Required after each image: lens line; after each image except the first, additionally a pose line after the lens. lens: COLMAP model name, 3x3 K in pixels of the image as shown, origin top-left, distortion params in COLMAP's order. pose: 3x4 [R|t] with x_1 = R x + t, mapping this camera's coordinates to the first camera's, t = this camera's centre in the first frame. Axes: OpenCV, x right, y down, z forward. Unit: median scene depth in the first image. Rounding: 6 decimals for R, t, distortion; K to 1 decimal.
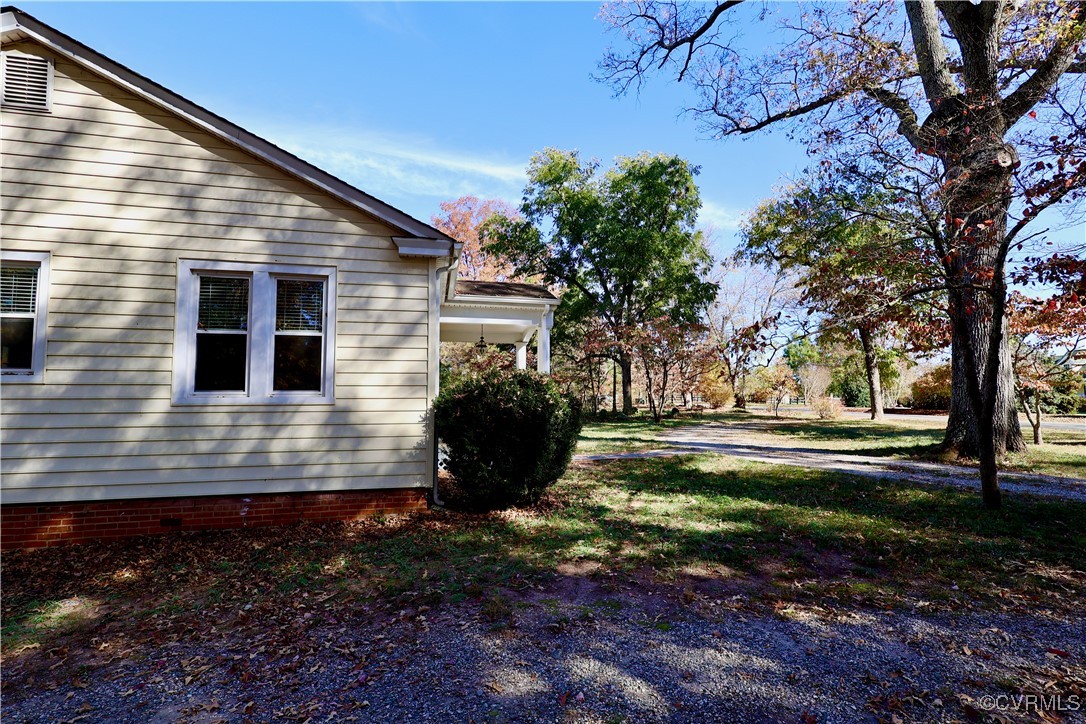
lens RADIAL K [[503.9, 0, 543.5], [0, 503.9, 365.7], [0, 0, 1]] dist [0.002006, -0.000163]
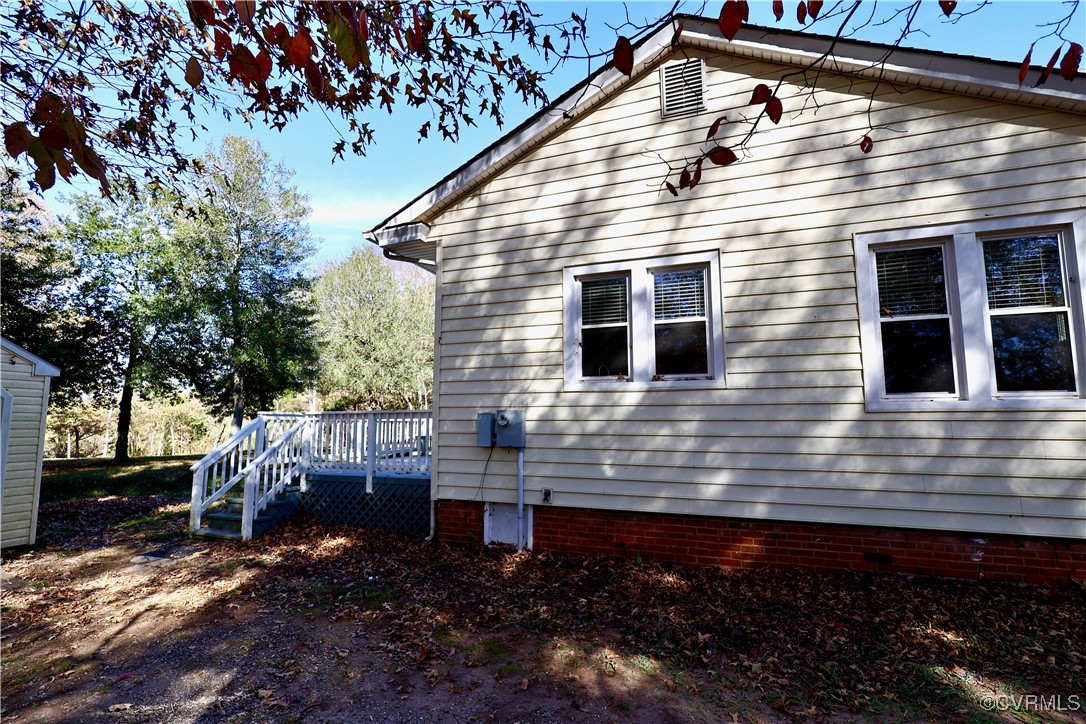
lens RADIAL K [[503.9, 0, 540.0], [0, 503.9, 359.7], [0, 0, 1]] dist [0.002006, -0.000163]
pose [[0.830336, -0.063545, -0.553627, -0.712871], [0.037556, 0.997600, -0.058178, 0.022679], [0.555995, 0.027515, 0.830730, 0.029065]]
